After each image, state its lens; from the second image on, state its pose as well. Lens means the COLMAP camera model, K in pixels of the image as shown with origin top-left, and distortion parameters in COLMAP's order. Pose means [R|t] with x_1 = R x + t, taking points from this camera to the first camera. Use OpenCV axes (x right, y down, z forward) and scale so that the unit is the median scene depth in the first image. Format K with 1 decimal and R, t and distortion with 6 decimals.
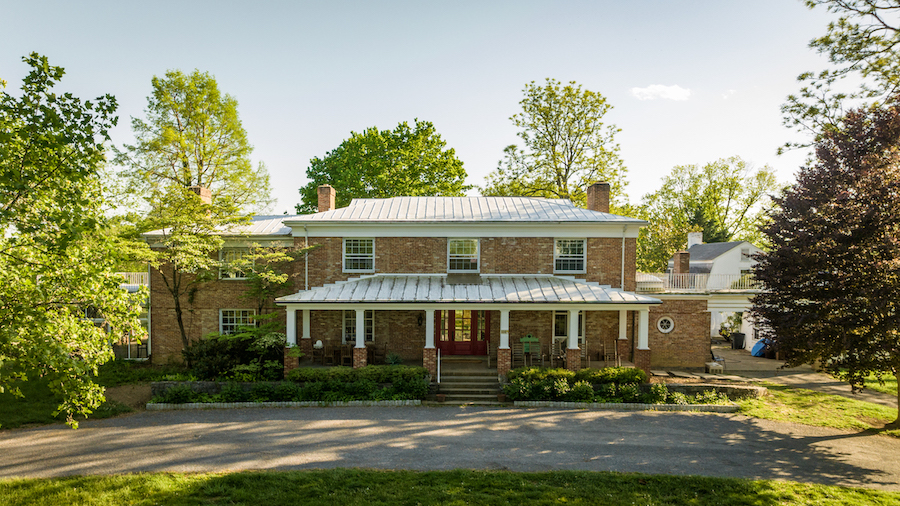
lens RADIAL K [[687.8, 0, 450.0], [0, 687.8, 253.0], [0, 0, 1]] dist [0.000991, 0.000506]
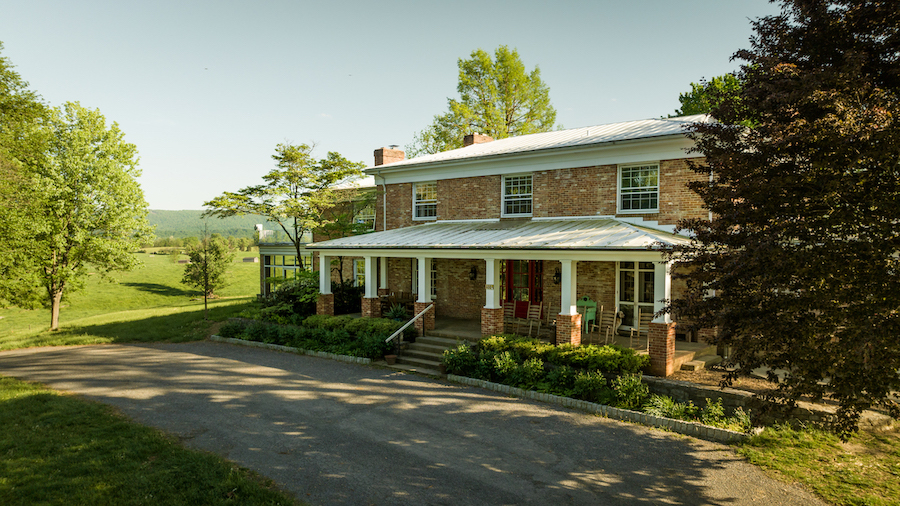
lens RADIAL K [[648.2, 0, 450.0], [0, 648.2, 253.0], [0, 0, 1]] dist [-0.004367, -0.000414]
pose [[0.758840, 0.008623, -0.651220, 0.570091], [0.016214, 0.999352, 0.032126, 0.056356], [0.651075, -0.034937, 0.758209, 0.455914]]
